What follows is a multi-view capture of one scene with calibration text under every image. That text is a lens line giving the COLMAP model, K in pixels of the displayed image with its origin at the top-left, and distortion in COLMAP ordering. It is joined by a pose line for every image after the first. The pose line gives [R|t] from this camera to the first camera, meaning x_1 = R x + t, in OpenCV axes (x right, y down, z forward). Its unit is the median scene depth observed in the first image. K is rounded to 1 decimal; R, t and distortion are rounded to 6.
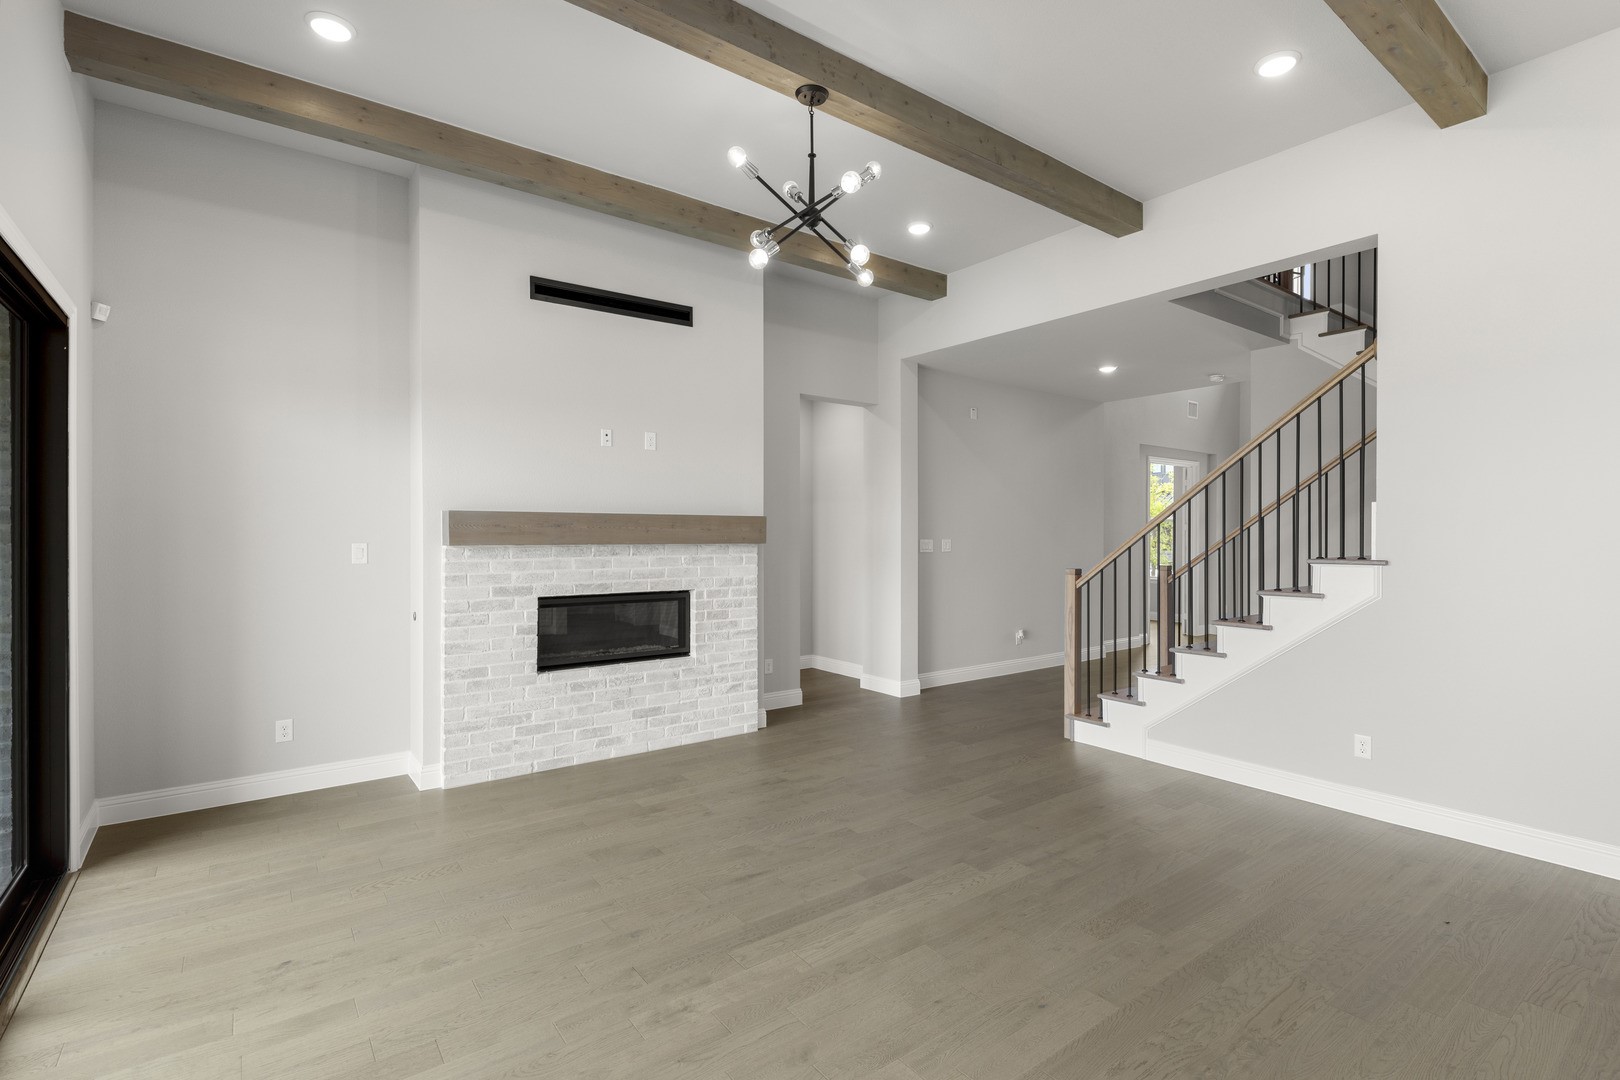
lens RADIAL K [[778.8, 0, 805.1], [0, 778.8, 534.2], [0, 0, 1]] dist [0.010024, -0.005981]
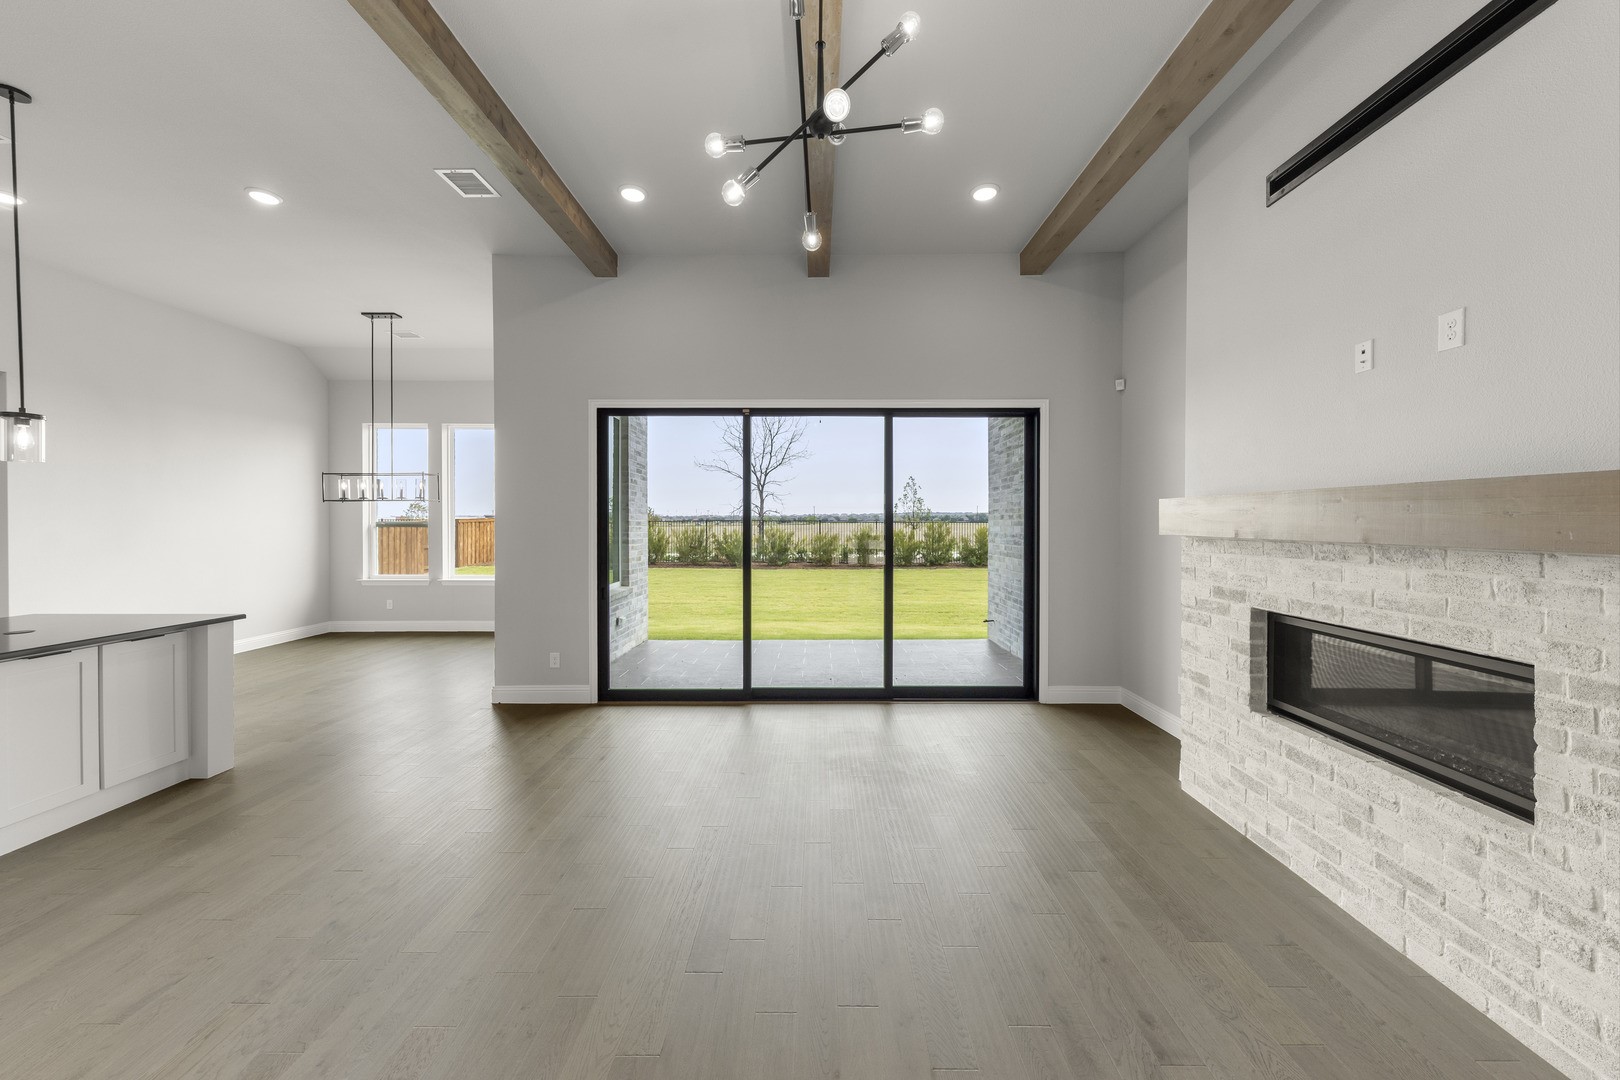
lens RADIAL K [[573.7, 0, 798.0], [0, 573.7, 525.1], [0, 0, 1]] dist [-0.000865, -0.000241]
pose [[-0.608681, 0.006356, -0.793390, 0.350339], [-0.002164, 0.999951, 0.009671, -0.002570], [0.793412, 0.007603, -0.608637, 0.968393]]
